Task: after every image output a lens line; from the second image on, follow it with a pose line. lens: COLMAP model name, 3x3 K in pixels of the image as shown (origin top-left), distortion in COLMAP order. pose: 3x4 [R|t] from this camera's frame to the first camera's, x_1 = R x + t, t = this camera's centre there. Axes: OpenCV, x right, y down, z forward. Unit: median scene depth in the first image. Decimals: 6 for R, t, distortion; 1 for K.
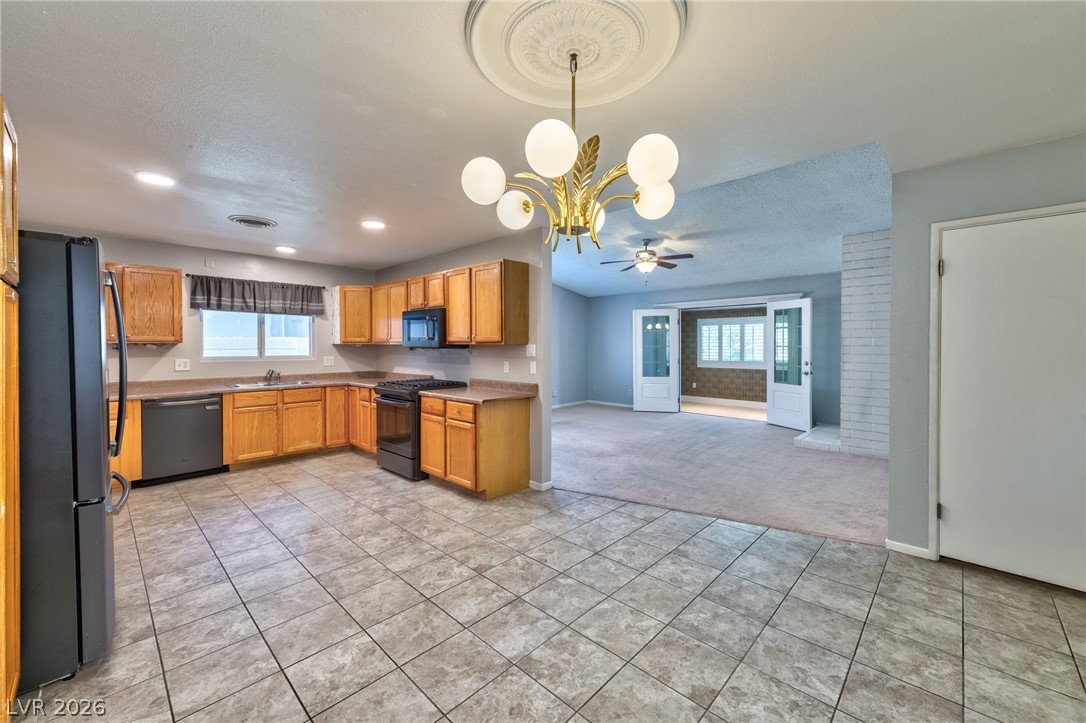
lens RADIAL K [[432.5, 0, 543.0], [0, 432.5, 361.5], [0, 0, 1]] dist [-0.000275, -0.000035]
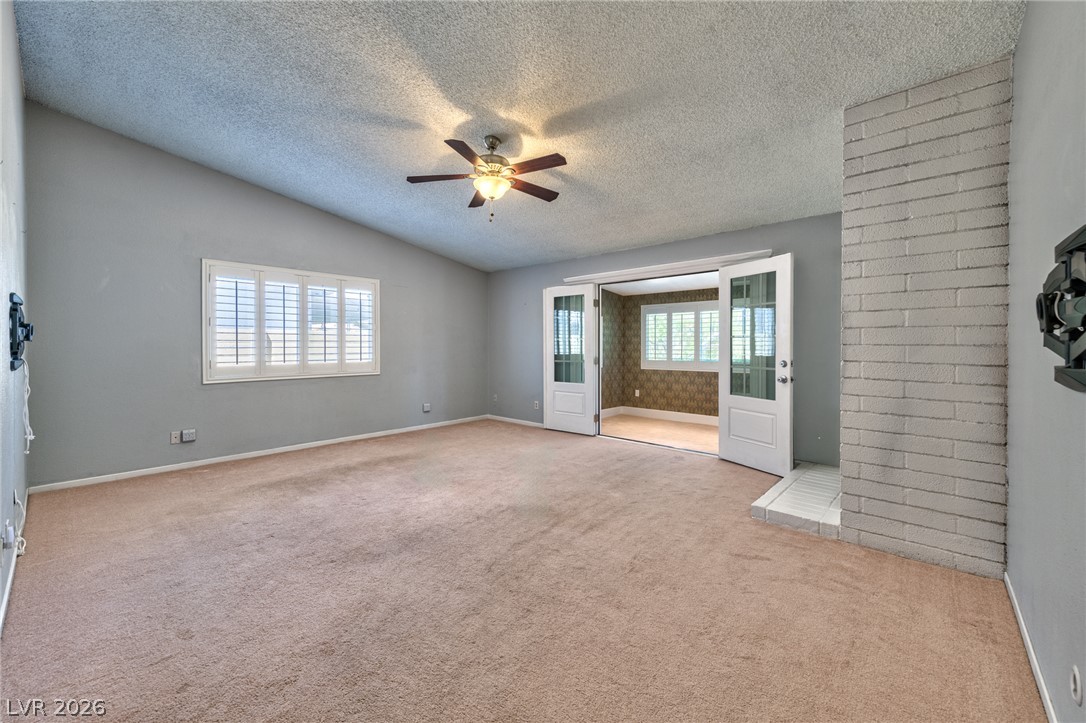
lens RADIAL K [[435.1, 0, 543.0], [0, 435.1, 361.5], [0, 0, 1]] dist [0.001068, 0.000045]
pose [[0.999306, 0.002011, 0.037191, 0.206142], [-0.001921, 0.999995, -0.002444, 0.002573], [-0.037195, 0.002371, 0.999305, 0.322660]]
